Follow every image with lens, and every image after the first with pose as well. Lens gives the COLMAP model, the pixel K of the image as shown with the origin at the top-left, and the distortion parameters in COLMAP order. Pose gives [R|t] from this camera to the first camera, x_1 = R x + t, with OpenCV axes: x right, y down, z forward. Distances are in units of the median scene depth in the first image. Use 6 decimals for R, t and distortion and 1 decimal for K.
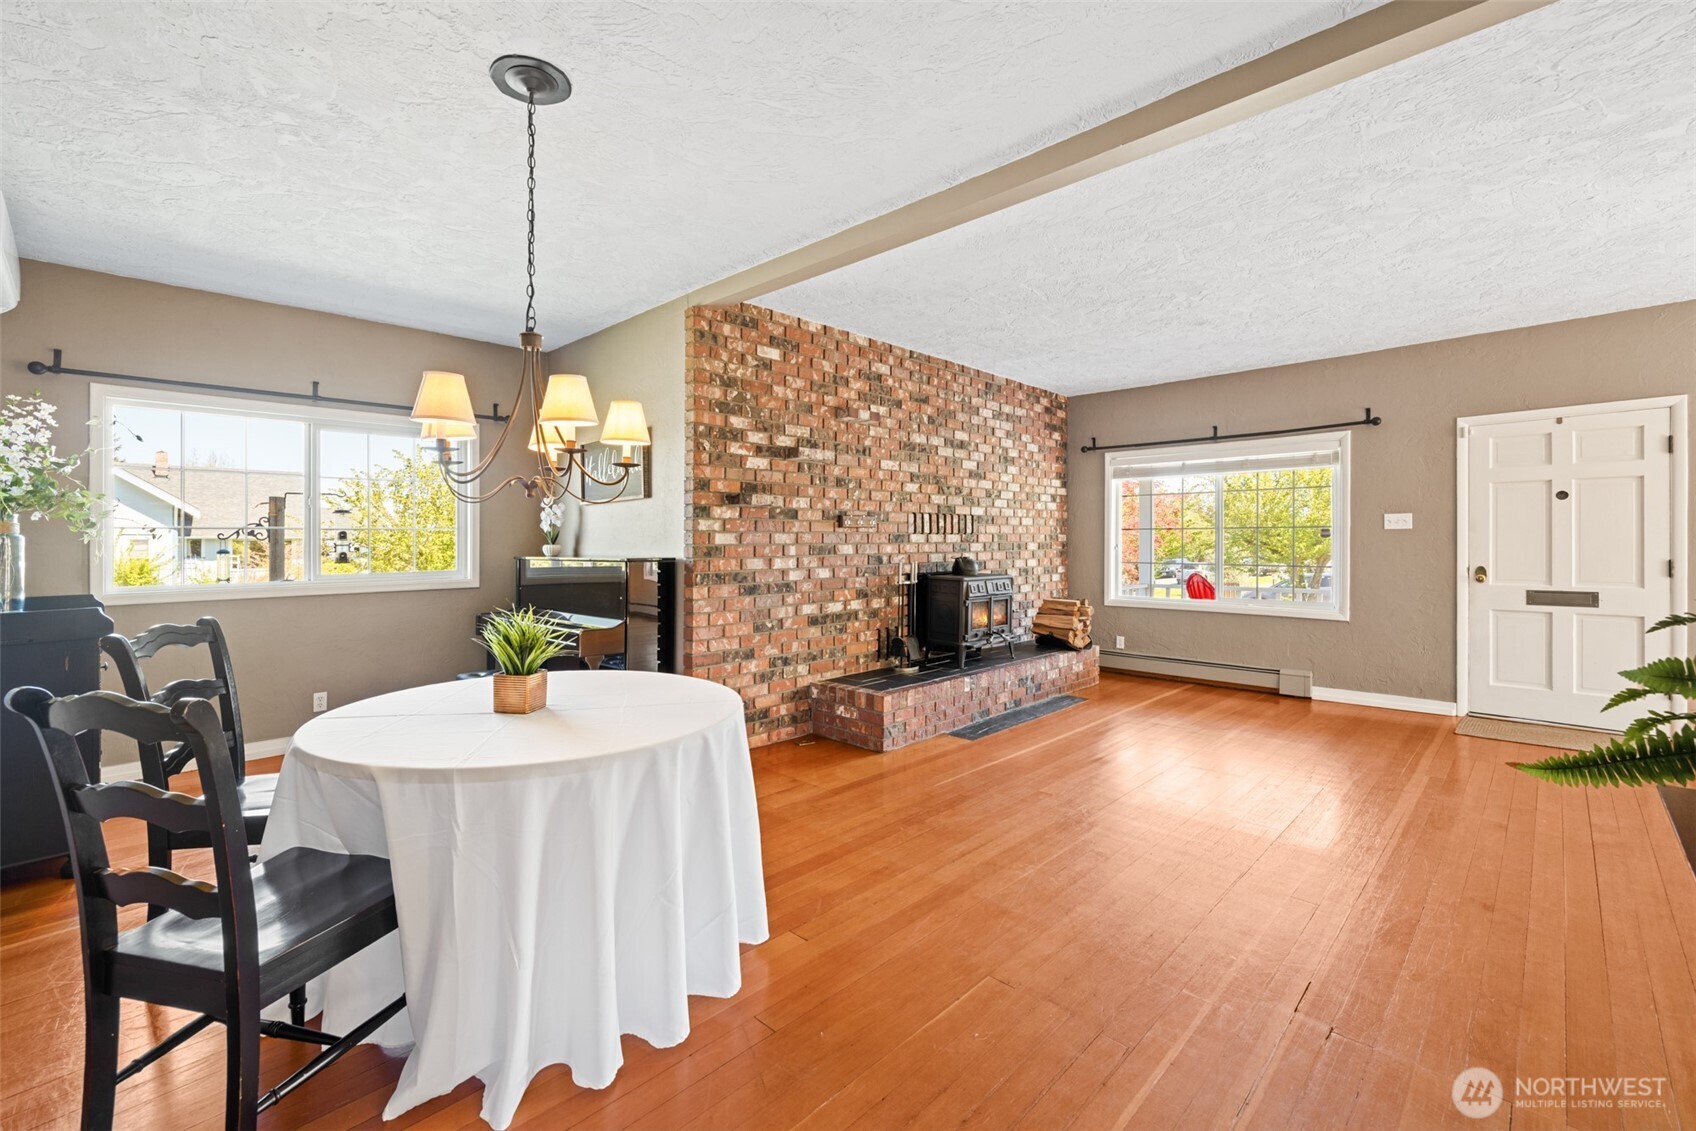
lens RADIAL K [[728.8, 0, 839.0], [0, 728.8, 544.6], [0, 0, 1]] dist [0.004890, -0.000929]
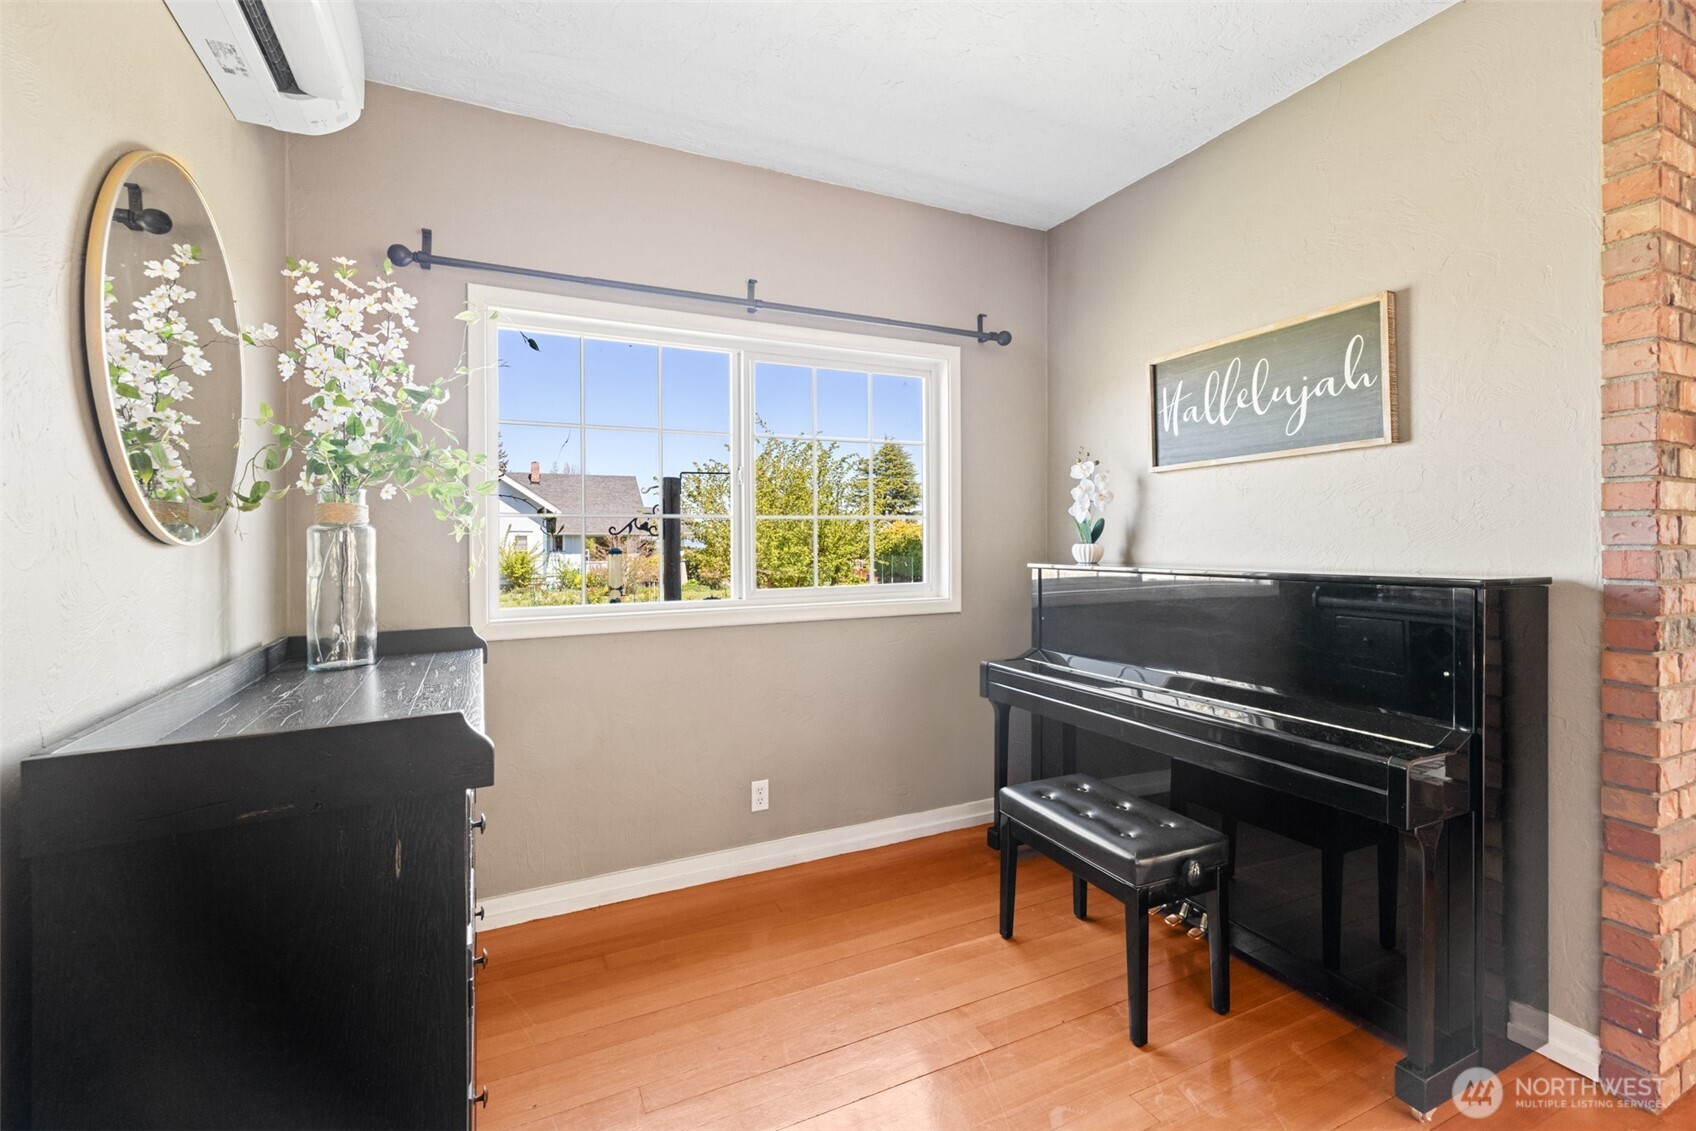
lens RADIAL K [[728.8, 0, 847.7], [0, 728.8, 550.8], [0, 0, 1]] dist [0.004890, -0.000929]
pose [[0.942317, 0.006552, -0.334657, -0.534034], [-0.002023, 0.999902, 0.013880, -0.002092], [0.334715, -0.012402, 0.942238, 0.545173]]
